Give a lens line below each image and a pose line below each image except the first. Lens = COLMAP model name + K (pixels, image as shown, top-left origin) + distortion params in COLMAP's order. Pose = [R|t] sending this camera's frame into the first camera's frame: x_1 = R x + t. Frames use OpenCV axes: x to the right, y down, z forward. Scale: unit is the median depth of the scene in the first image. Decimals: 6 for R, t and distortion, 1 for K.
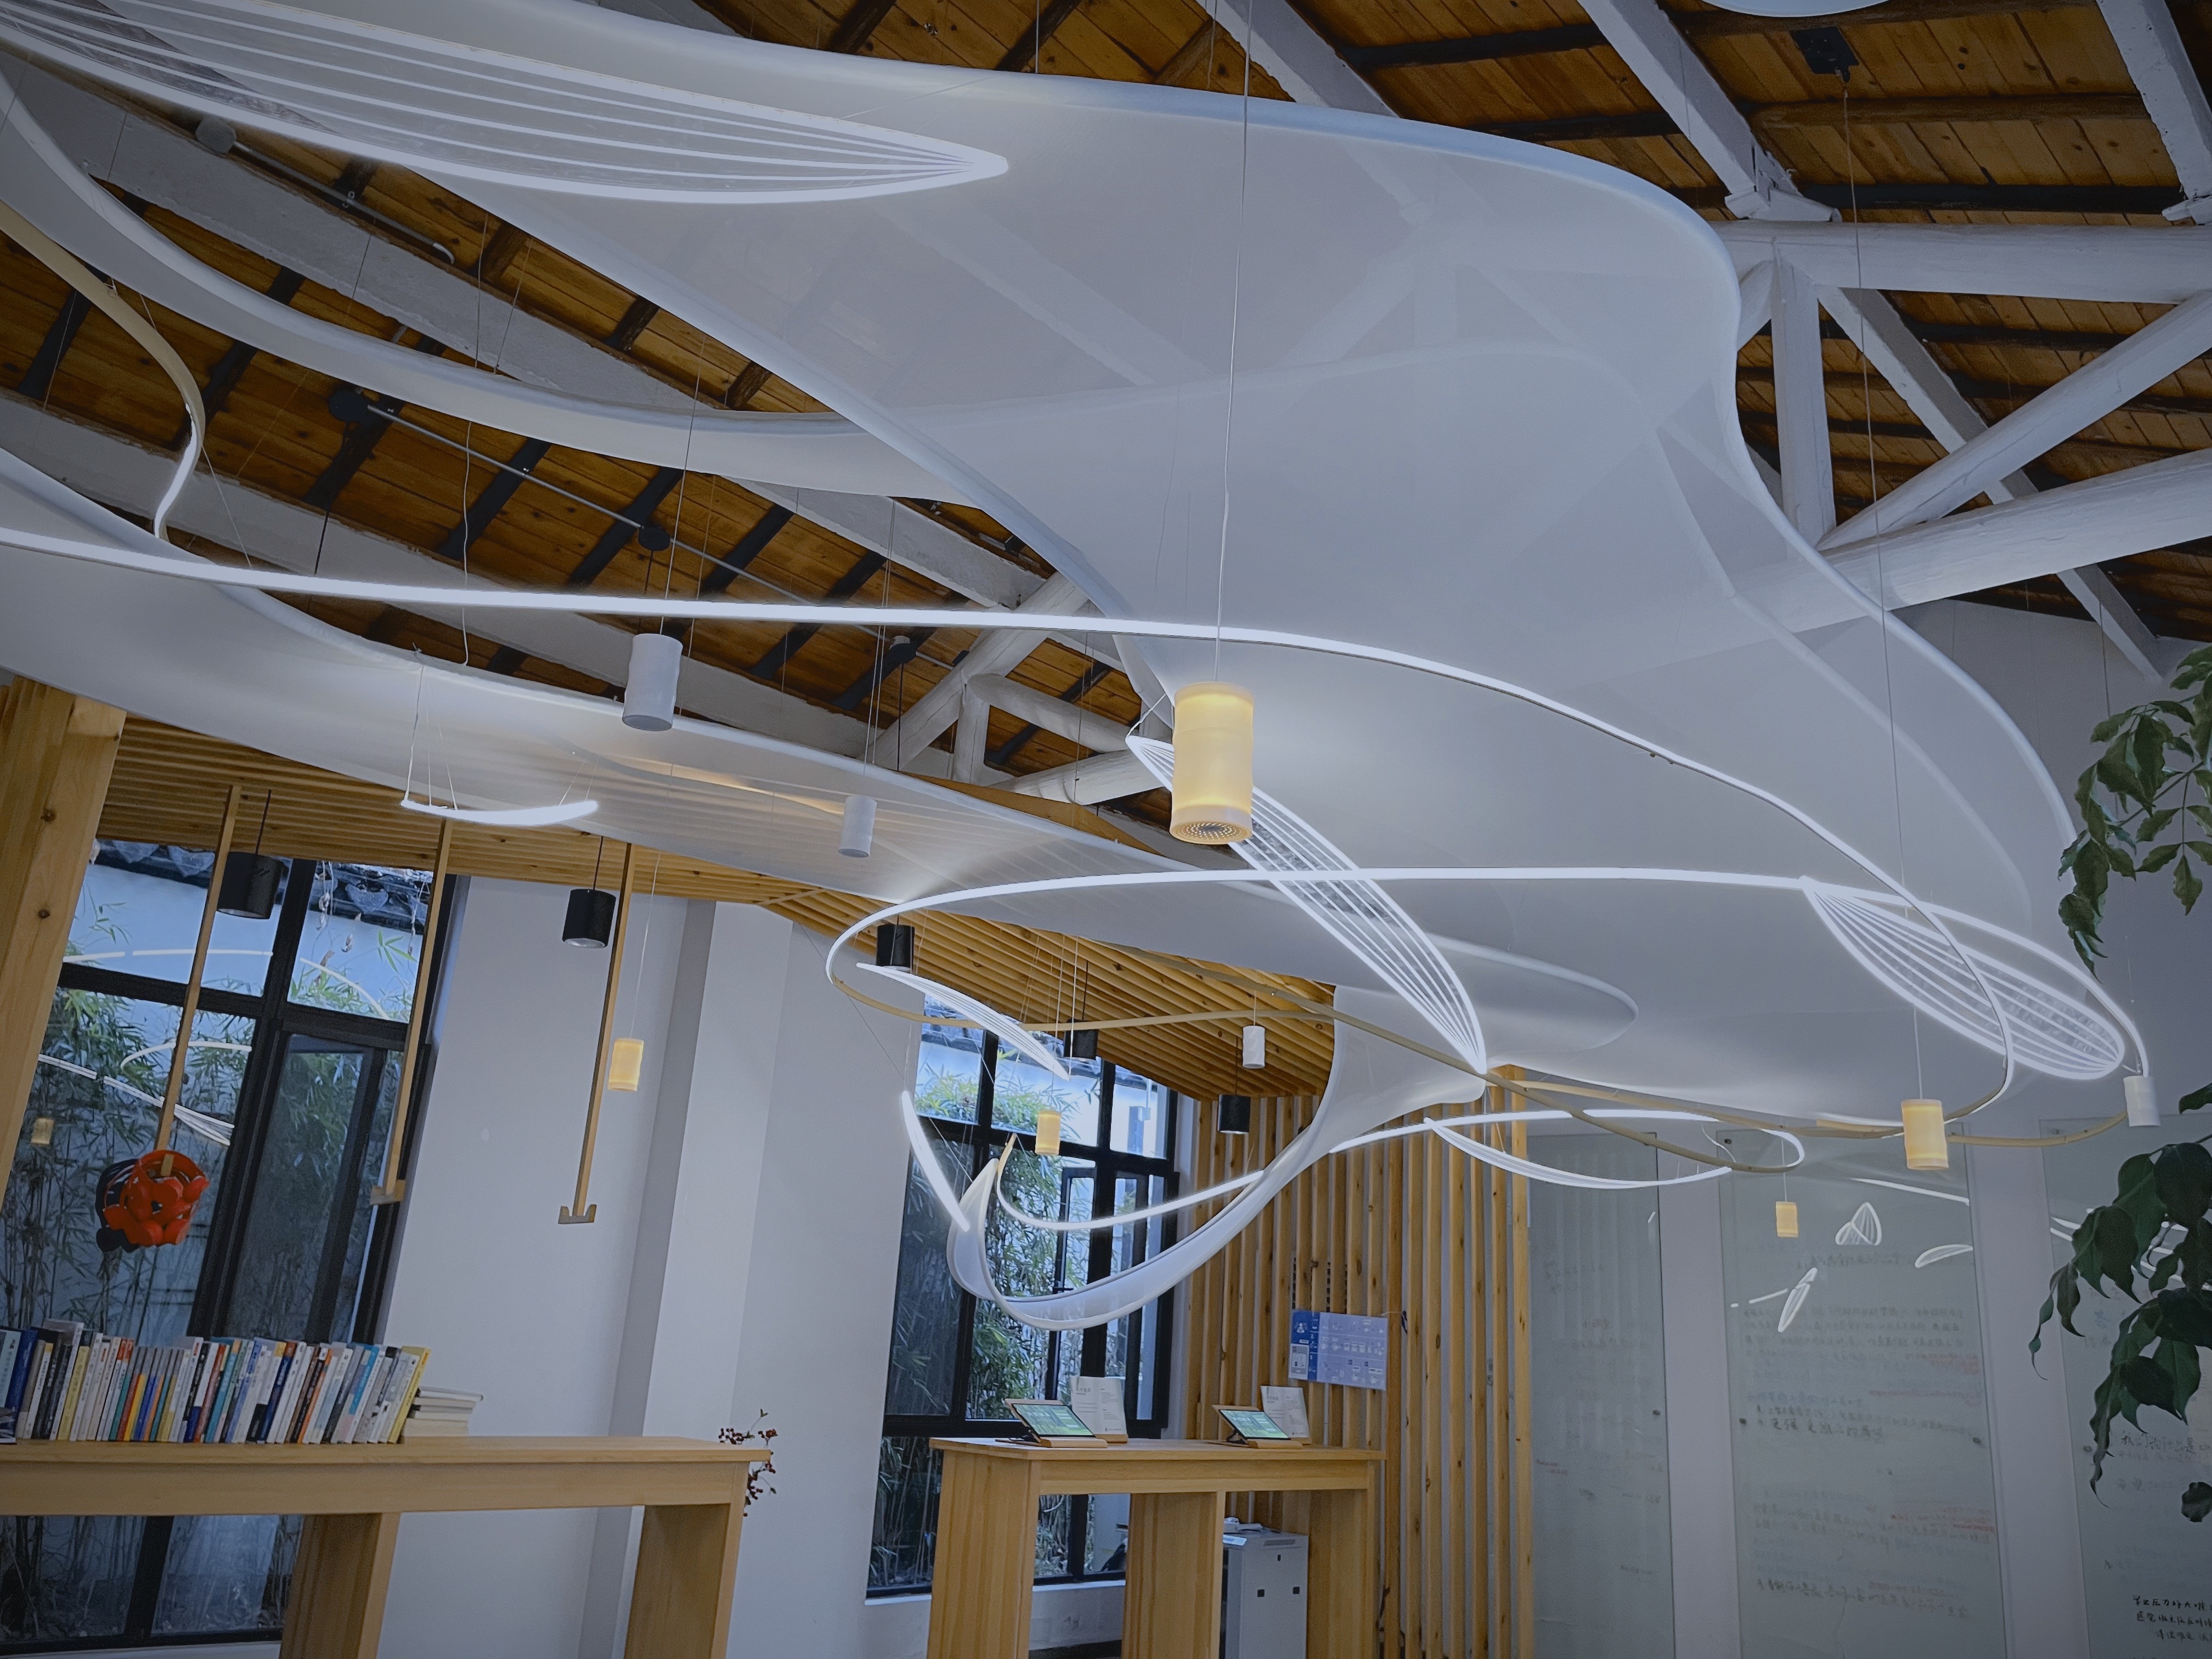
lens RADIAL K [[1659.6, 0, 1111.7], [0, 1659.6, 807.6], [0, 0, 1]] dist [0.089065, -0.115048]
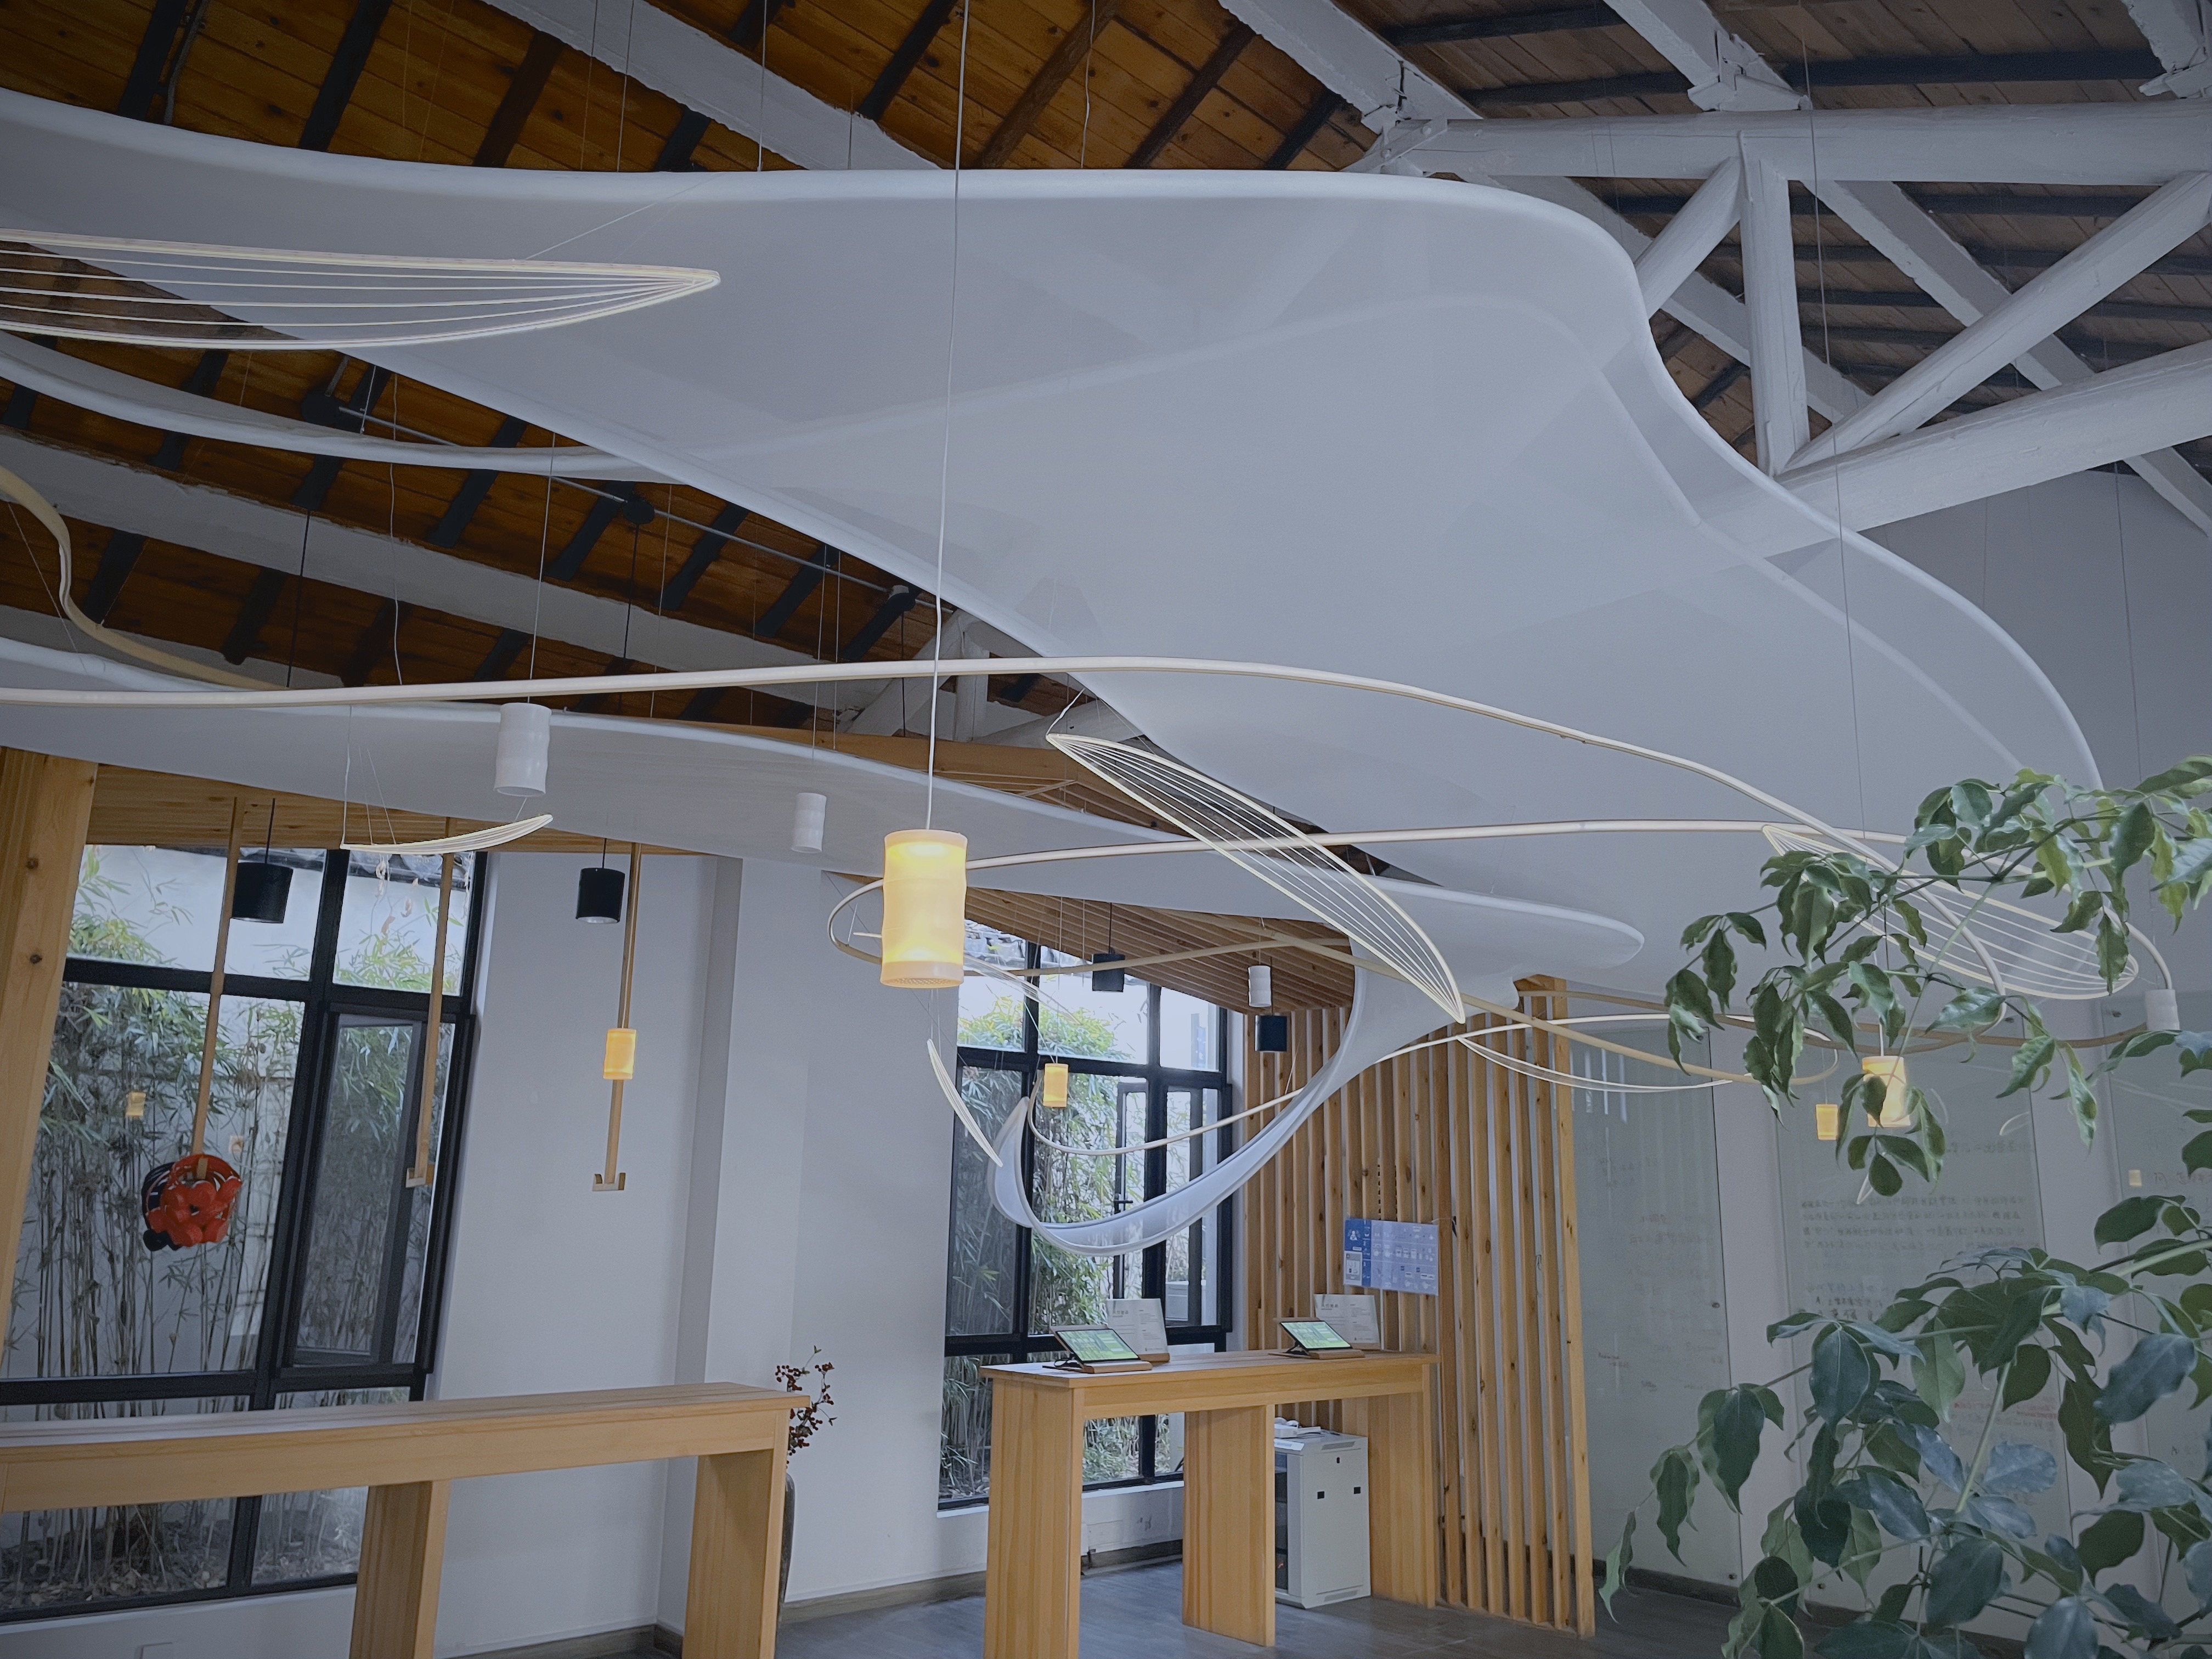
lens RADIAL K [[1659.8, 0, 1093.5], [0, 1659.8, 804.0], [0, 0, 1]] dist [0.082031, -0.099655]
pose [[0.995987, -0.056928, -0.069059, 0.049655], [0.061612, 0.995801, 0.067714, -0.032080], [0.064914, -0.071697, 0.995312, 0.004890]]
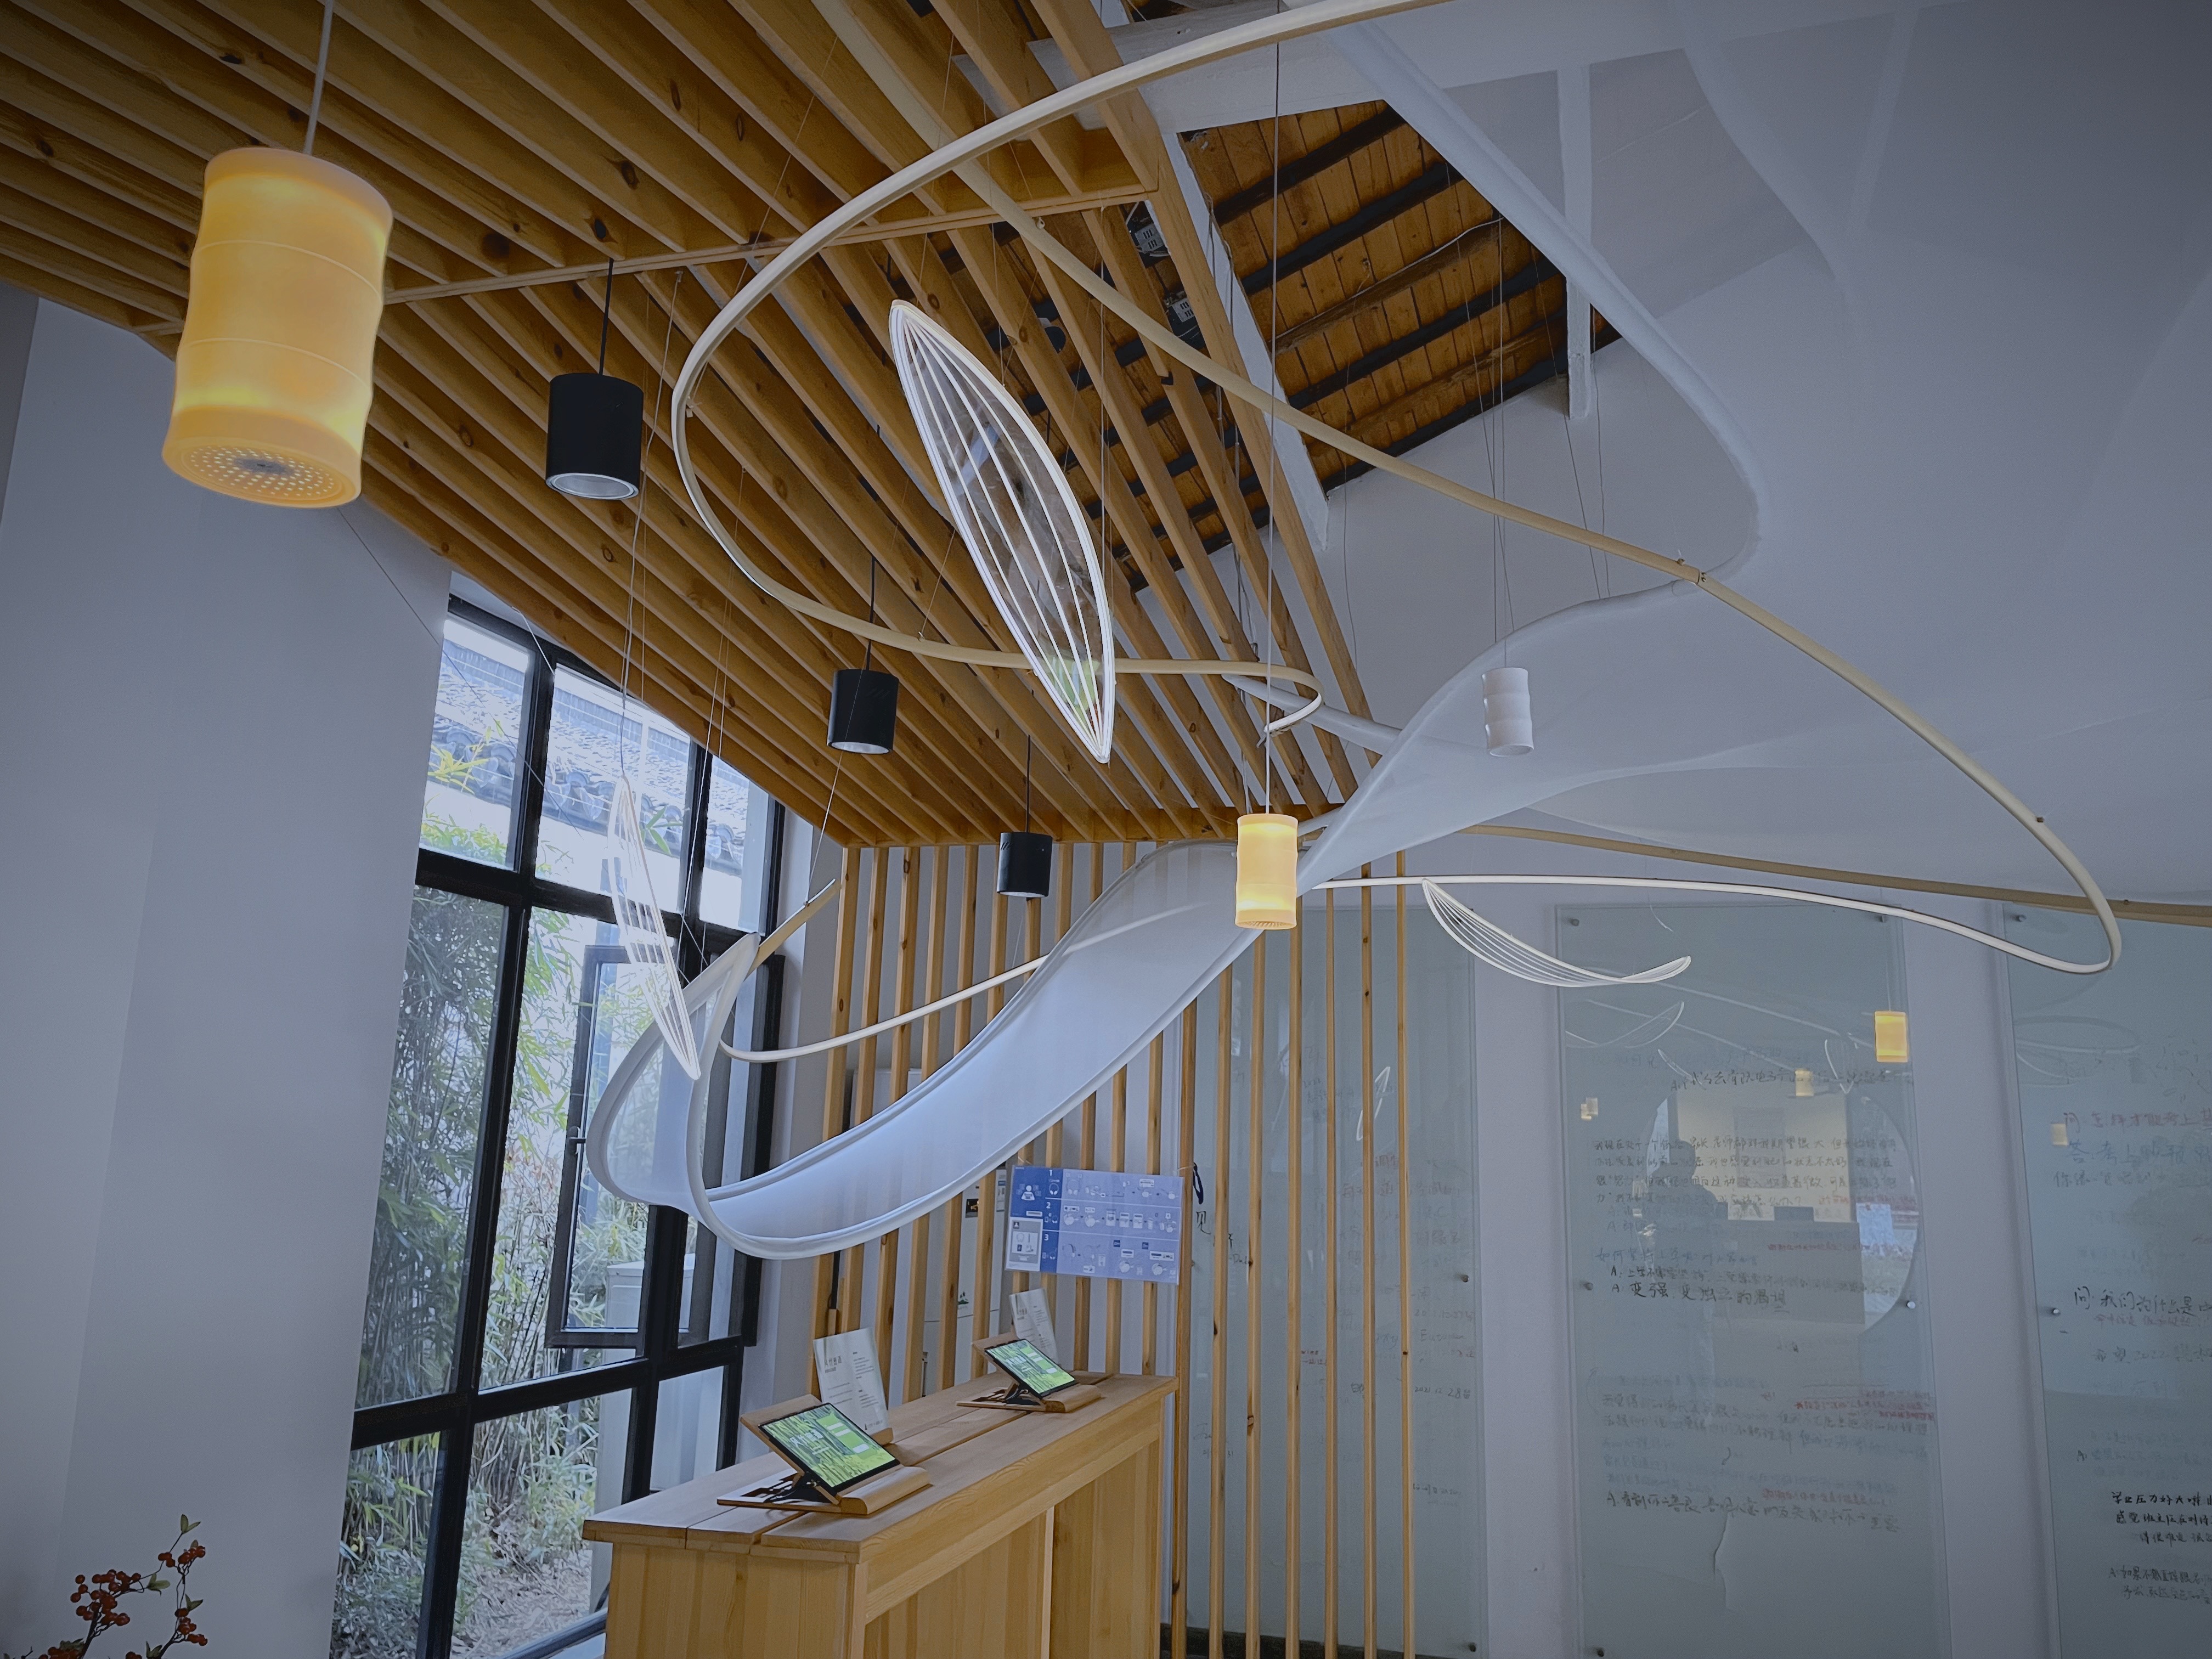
lens RADIAL K [[1698.3, 0, 1122.2], [0, 1698.3, 804.7], [0, 0, 1]] dist [0.099668, -0.126880]
pose [[0.896081, 0.049453, 0.441128, -0.184366], [-0.106629, 0.988658, 0.105765, 0.107499], [-0.430894, -0.141811, 0.891190, 0.504953]]
